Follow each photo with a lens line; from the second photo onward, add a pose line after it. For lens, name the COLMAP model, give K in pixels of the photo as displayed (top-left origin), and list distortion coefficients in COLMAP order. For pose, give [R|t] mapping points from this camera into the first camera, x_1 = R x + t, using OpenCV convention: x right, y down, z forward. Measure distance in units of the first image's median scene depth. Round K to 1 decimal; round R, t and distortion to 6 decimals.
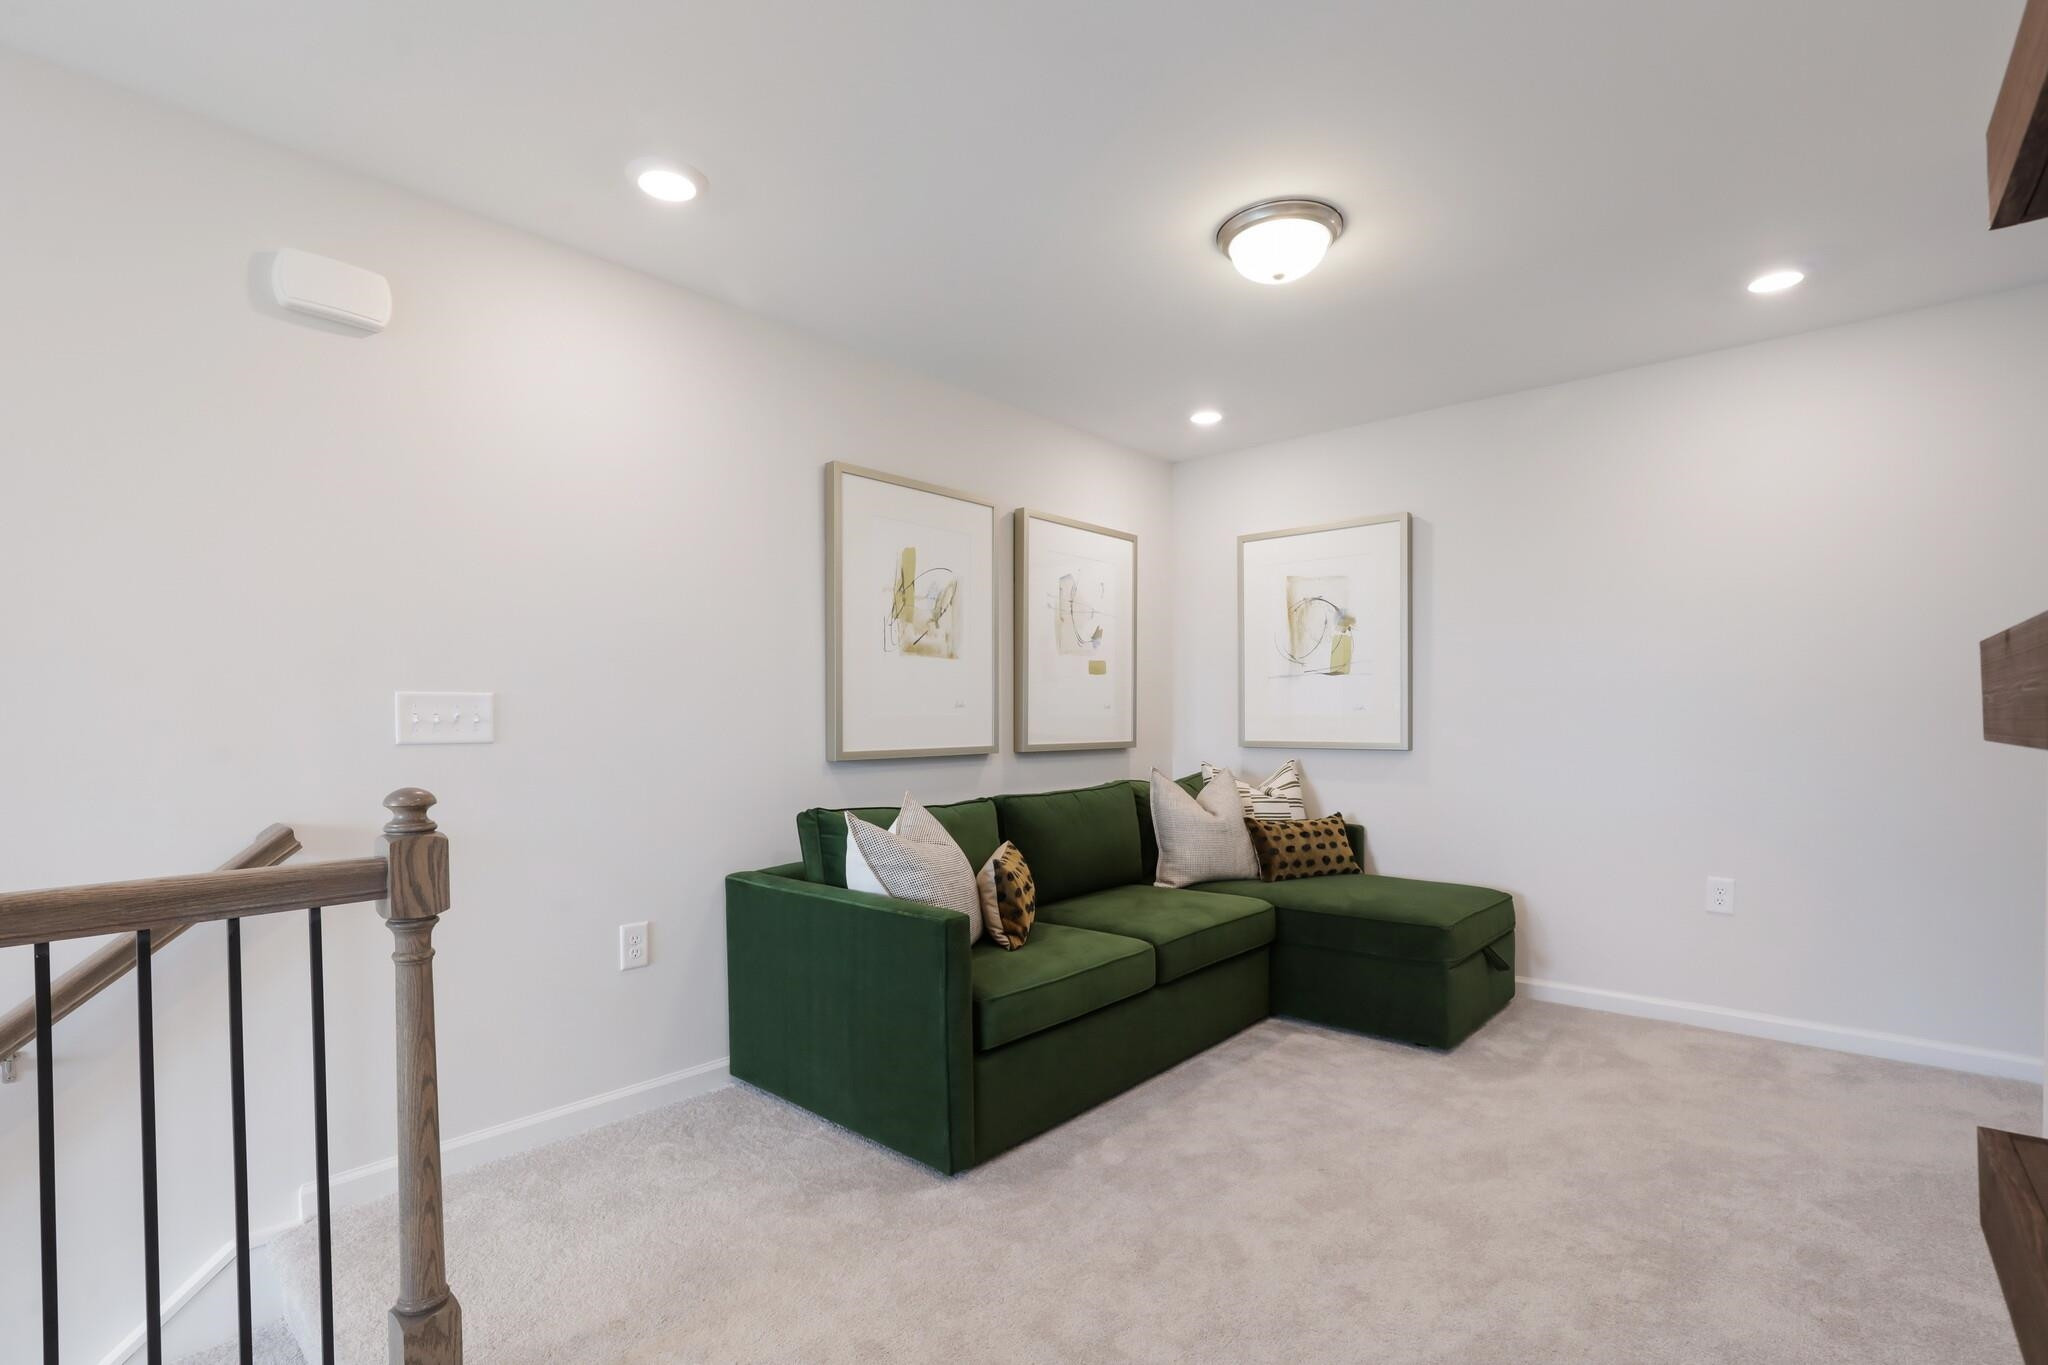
lens RADIAL K [[950.9, 0, 1030.1], [0, 950.9, 718.8], [0, 0, 1]] dist [-0.004118, -0.000974]
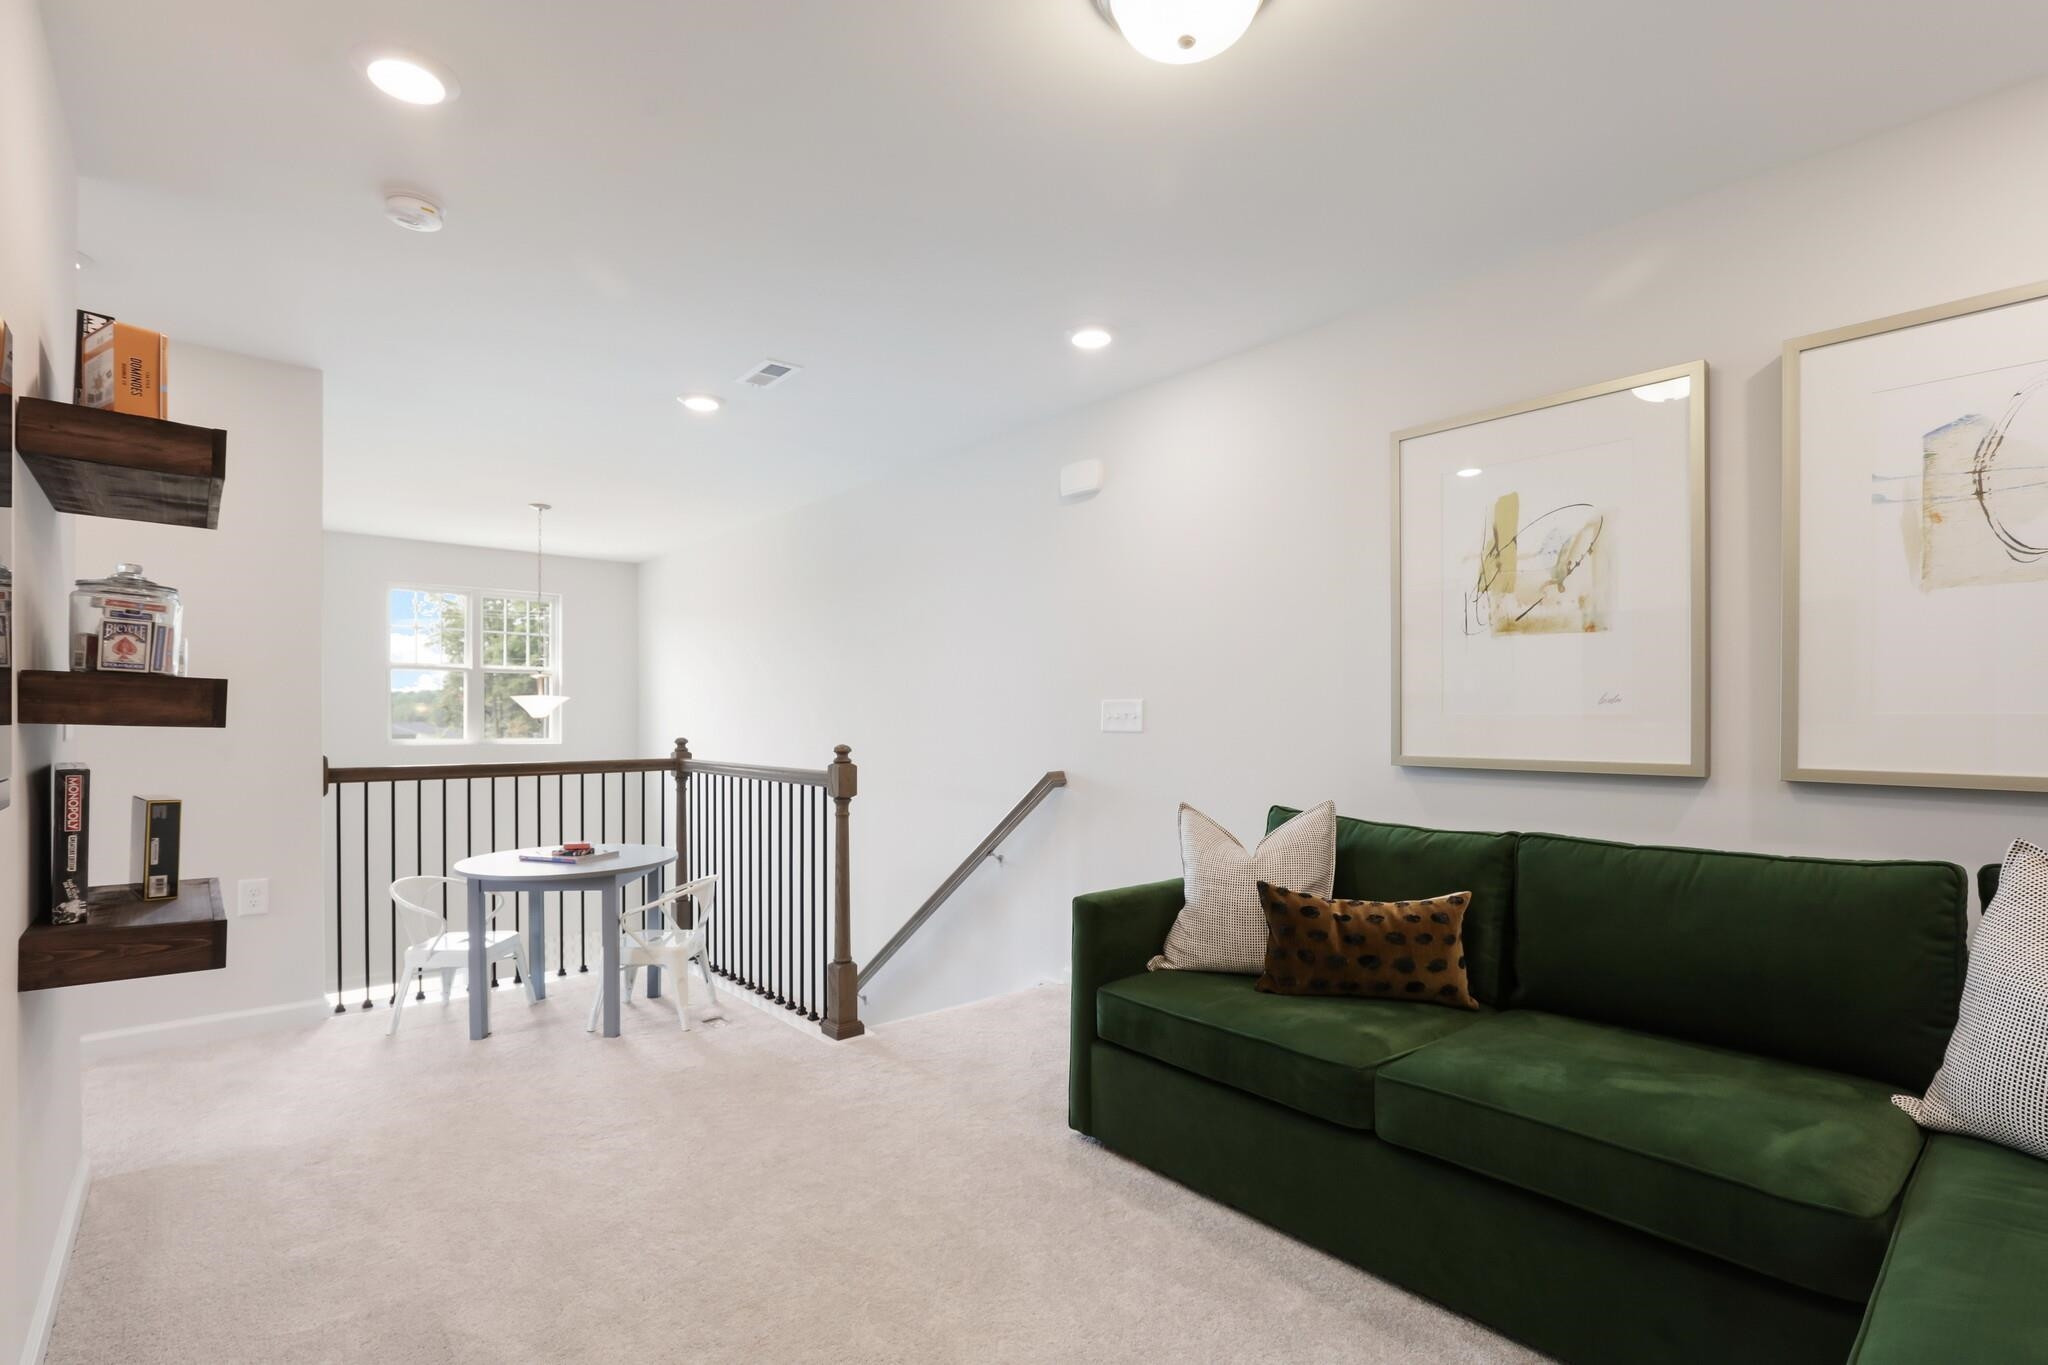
lens RADIAL K [[950.9, 0, 1030.1], [0, 950.9, 718.8], [0, 0, 1]] dist [-0.004118, -0.000974]
pose [[-0.130631, 0.004995, -0.991418, 0.678751], [-0.005134, 0.999970, 0.005714, -0.002677], [0.991418, 0.005836, -0.130601, 0.720848]]
